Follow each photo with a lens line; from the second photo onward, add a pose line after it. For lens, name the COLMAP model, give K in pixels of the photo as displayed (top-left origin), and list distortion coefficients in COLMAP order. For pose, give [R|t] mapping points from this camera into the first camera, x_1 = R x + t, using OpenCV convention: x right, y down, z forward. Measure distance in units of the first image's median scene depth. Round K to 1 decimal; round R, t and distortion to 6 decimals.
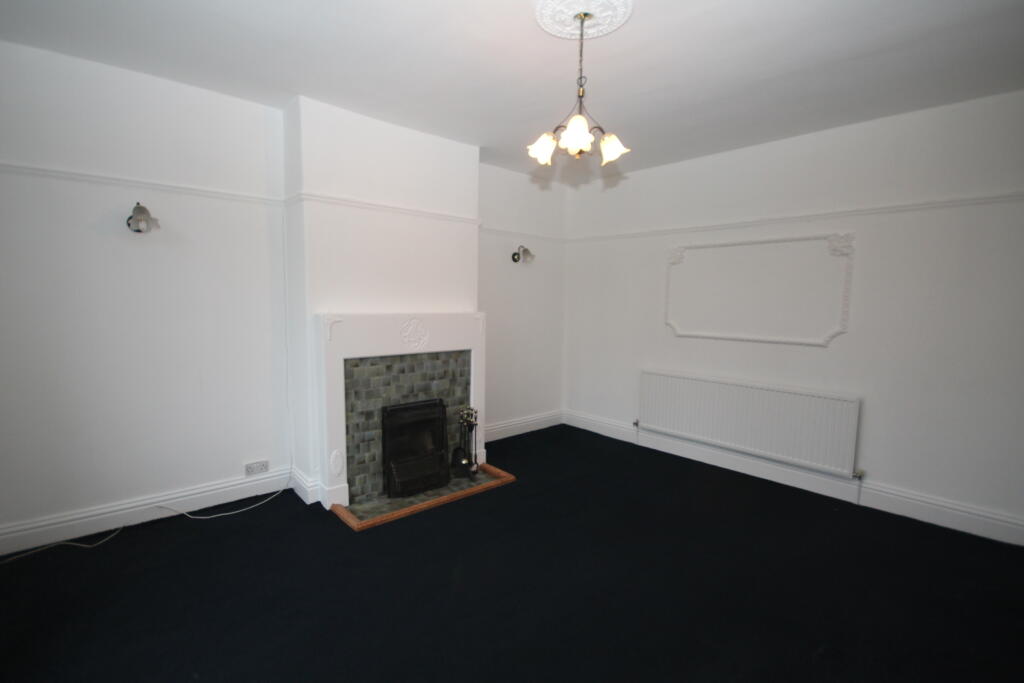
lens RADIAL K [[474.4, 0, 510.1], [0, 474.4, 339.5], [0, 0, 1]] dist [-0.000785, -0.000225]
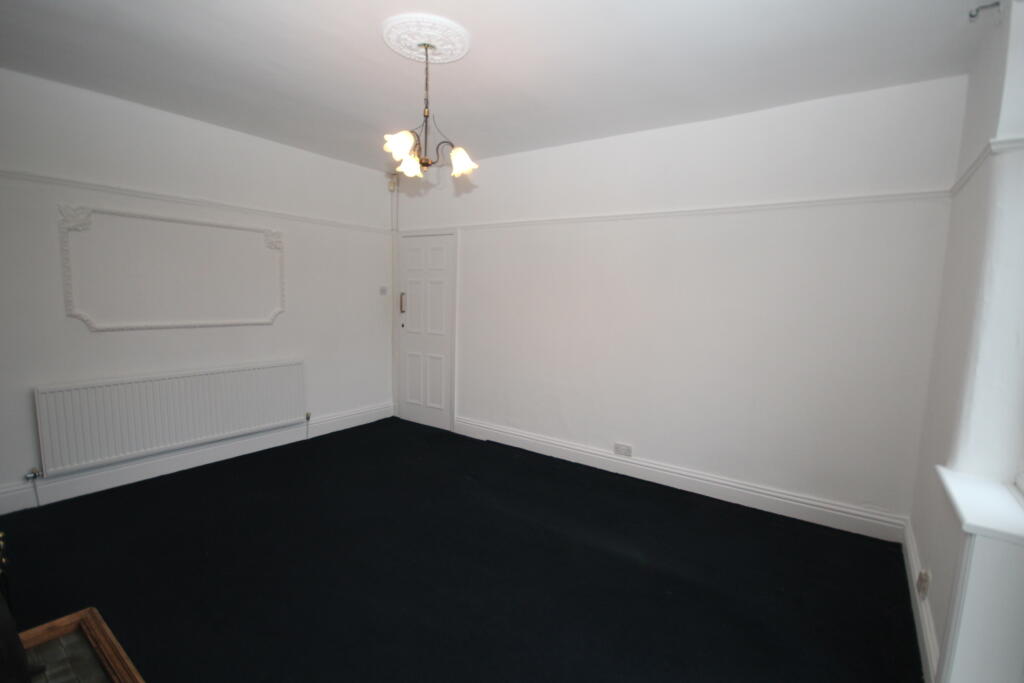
lens RADIAL K [[474.4, 0, 511.7], [0, 474.4, 343.5], [0, 0, 1]] dist [-0.000785, -0.000225]
pose [[-0.208613, -0.122557, 0.970289, -0.223559], [0.050009, 0.989482, 0.135733, -0.024909], [-0.976719, 0.076839, -0.200290, 0.233944]]
